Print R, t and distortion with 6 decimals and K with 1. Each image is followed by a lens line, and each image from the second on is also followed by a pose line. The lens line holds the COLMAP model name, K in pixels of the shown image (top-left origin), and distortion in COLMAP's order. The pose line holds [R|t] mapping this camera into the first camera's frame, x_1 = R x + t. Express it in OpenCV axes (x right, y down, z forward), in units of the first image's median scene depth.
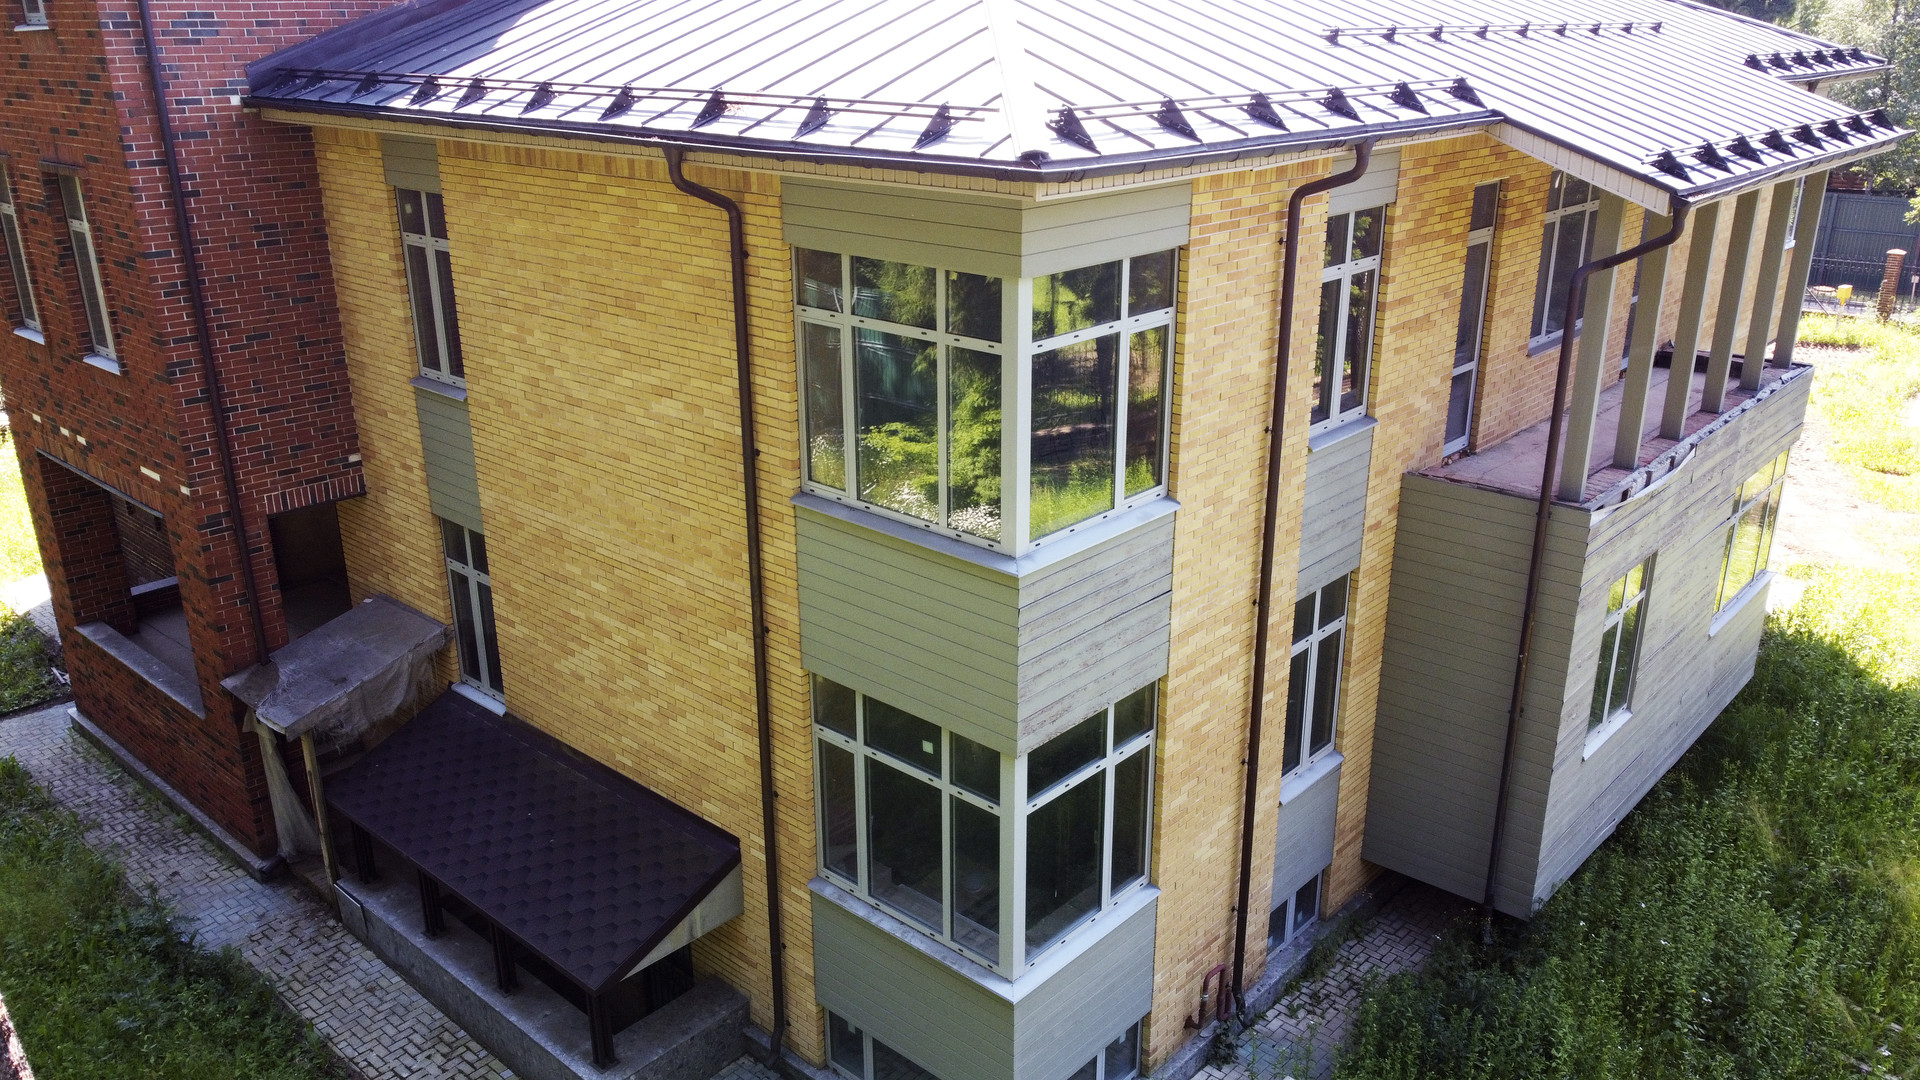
lens RADIAL K [[1446.4, 0, 959.1], [0, 1446.4, 550.9], [0, 0, 1]] dist [-0.005222, -0.003353]
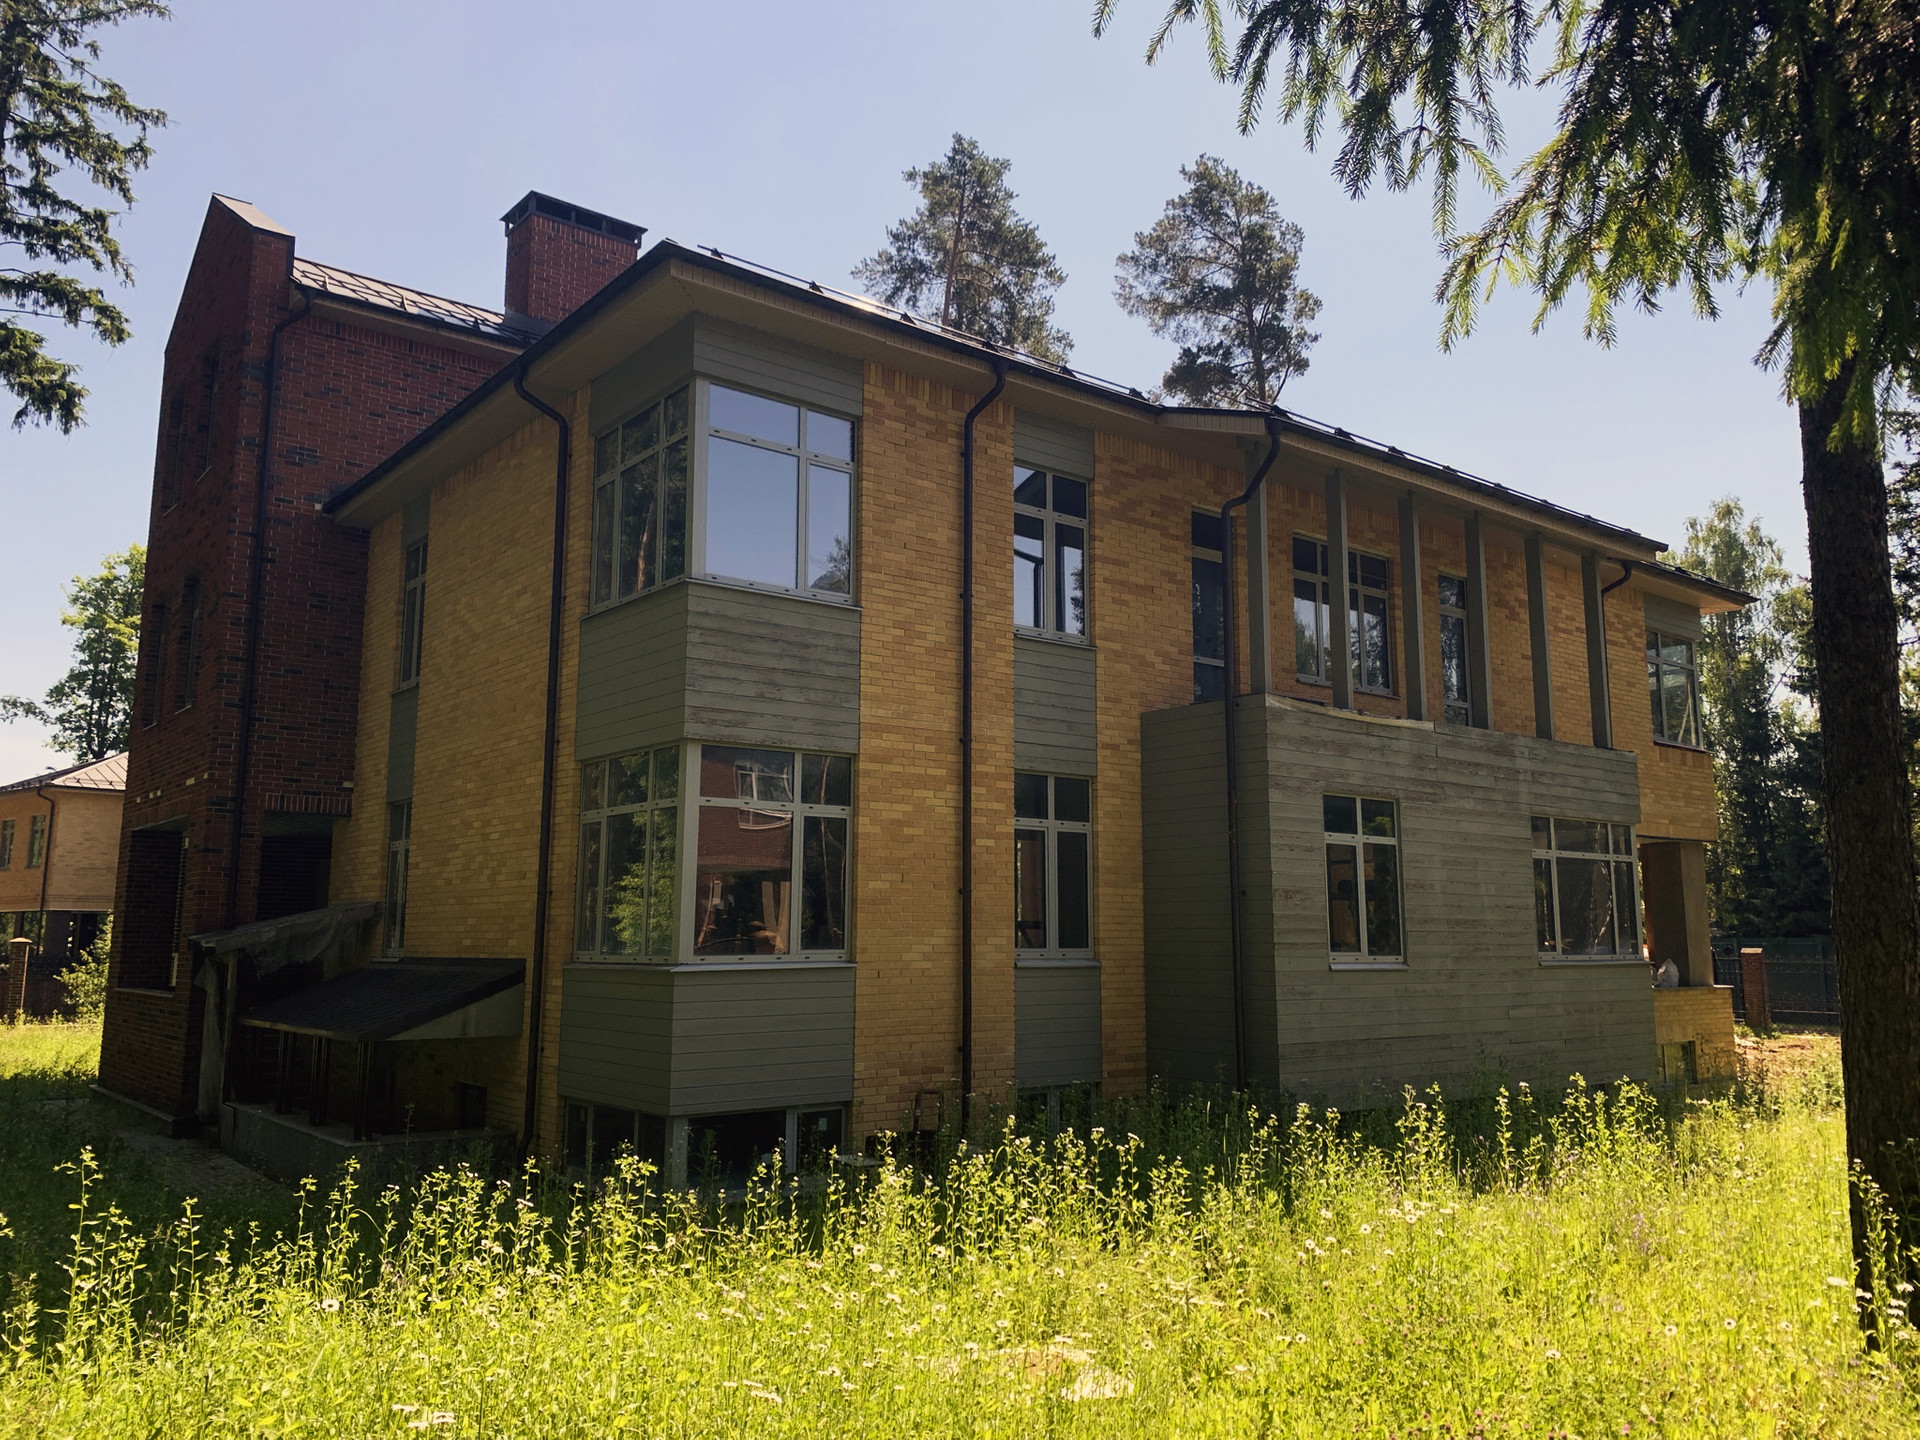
lens RADIAL K [[1451.2, 0, 964.6], [0, 1451.2, 716.9], [0, 0, 1]] dist [0.010837, 0.000686]
pose [[0.987059, -0.021988, -0.158845, 0.361862], [-0.059354, 0.870114, -0.489263, 0.549570], [0.148971, 0.492360, 0.857549, -0.031087]]
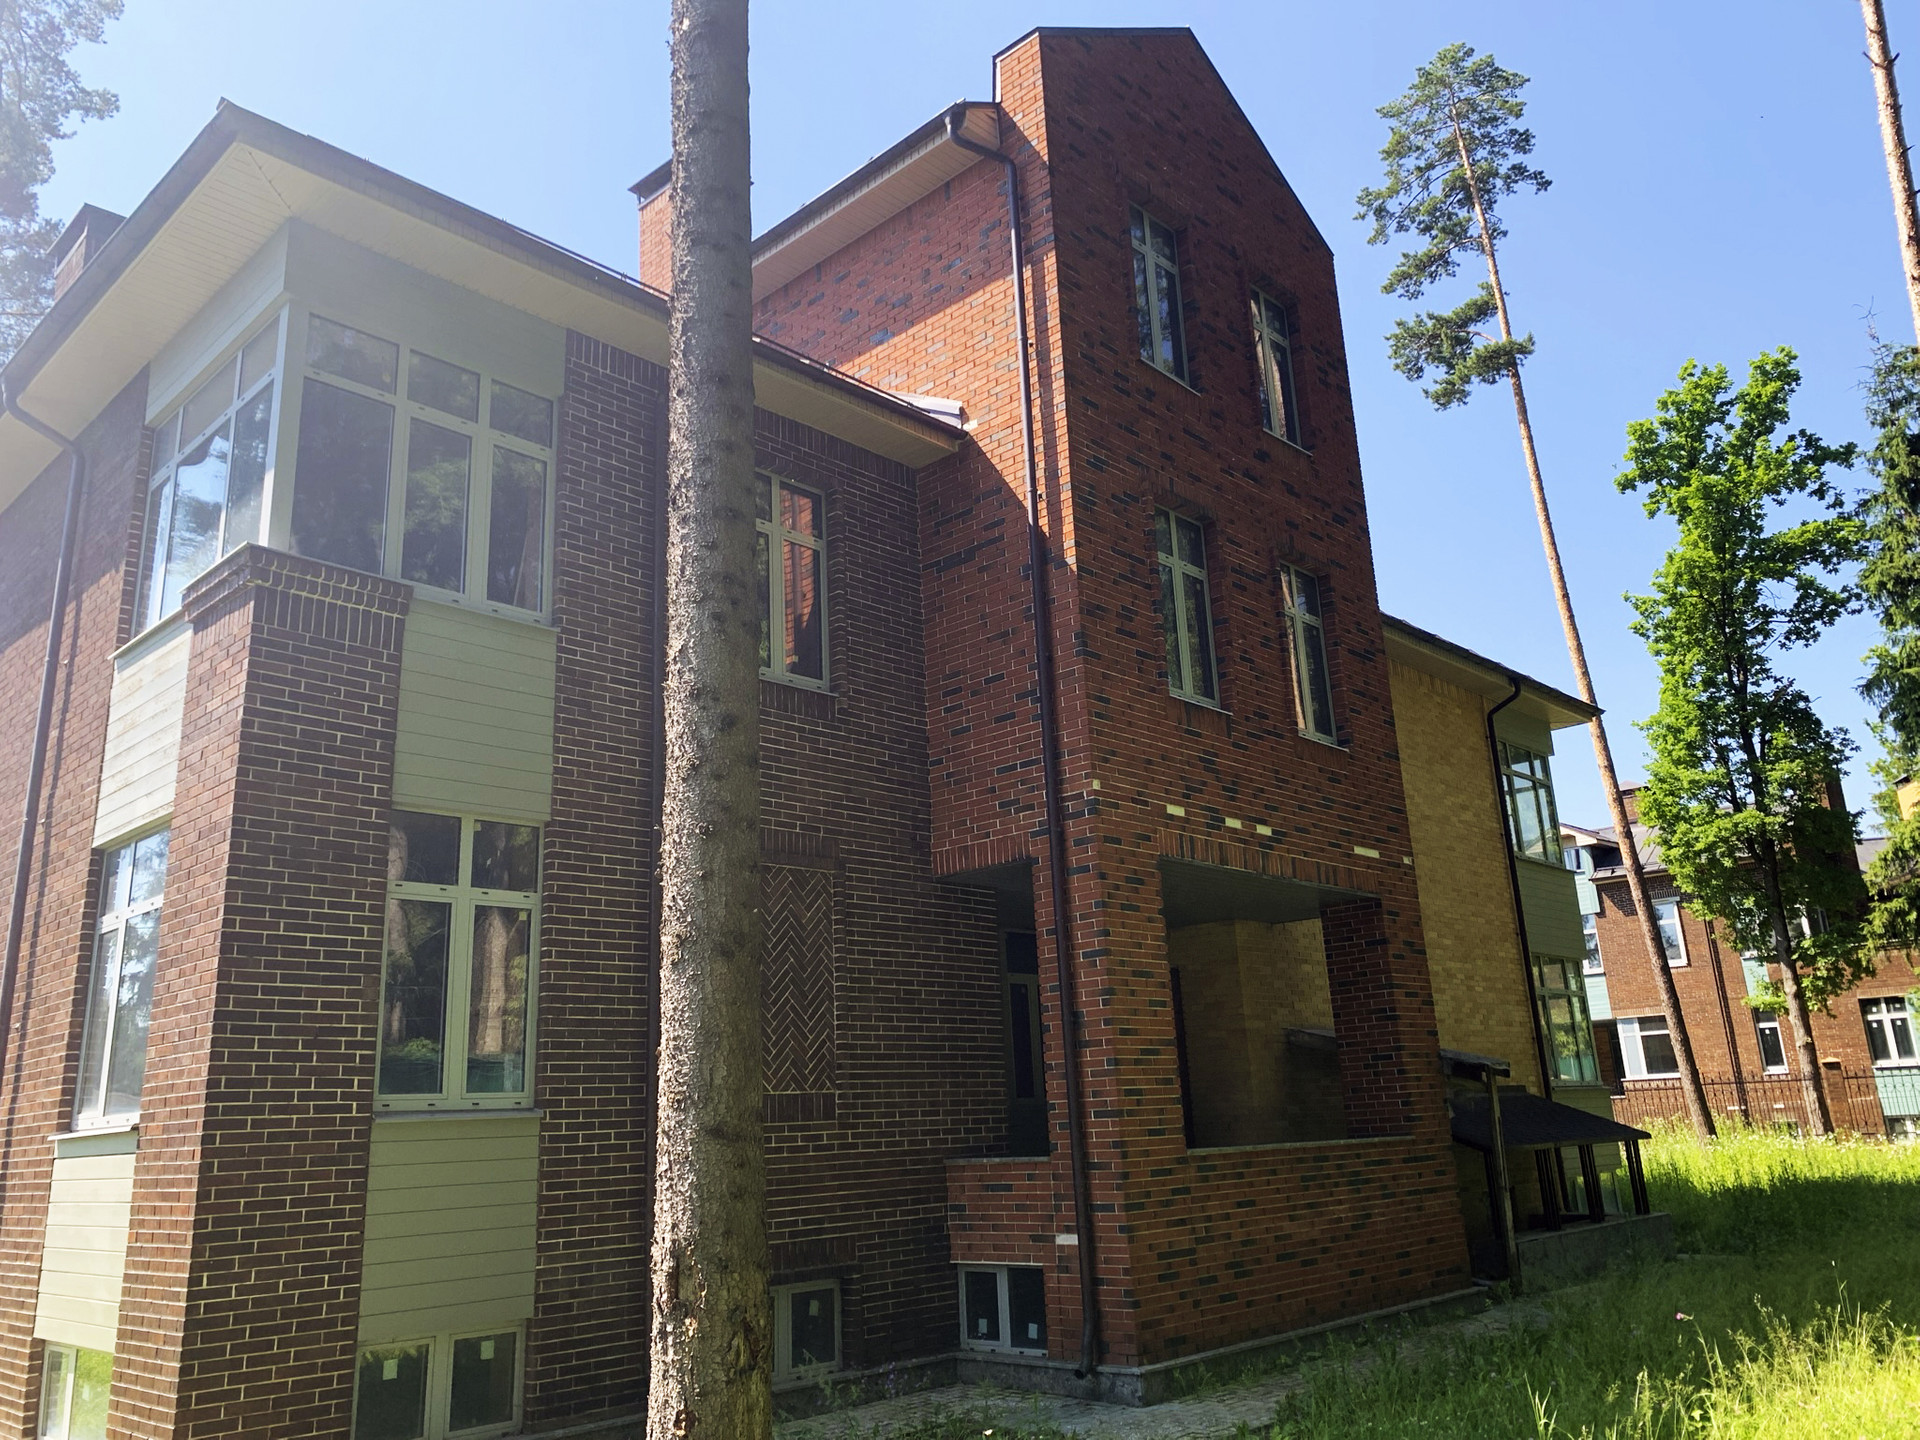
lens RADIAL K [[1451.2, 0, 956.7], [0, 1451.2, 713.4], [0, 0, 1]] dist [0.010837, 0.000686]
pose [[0.024430, 0.278207, 0.960210, -1.758379], [0.389541, 0.881930, -0.265438, 0.018886], [-0.920685, 0.380526, -0.086828, 1.493304]]
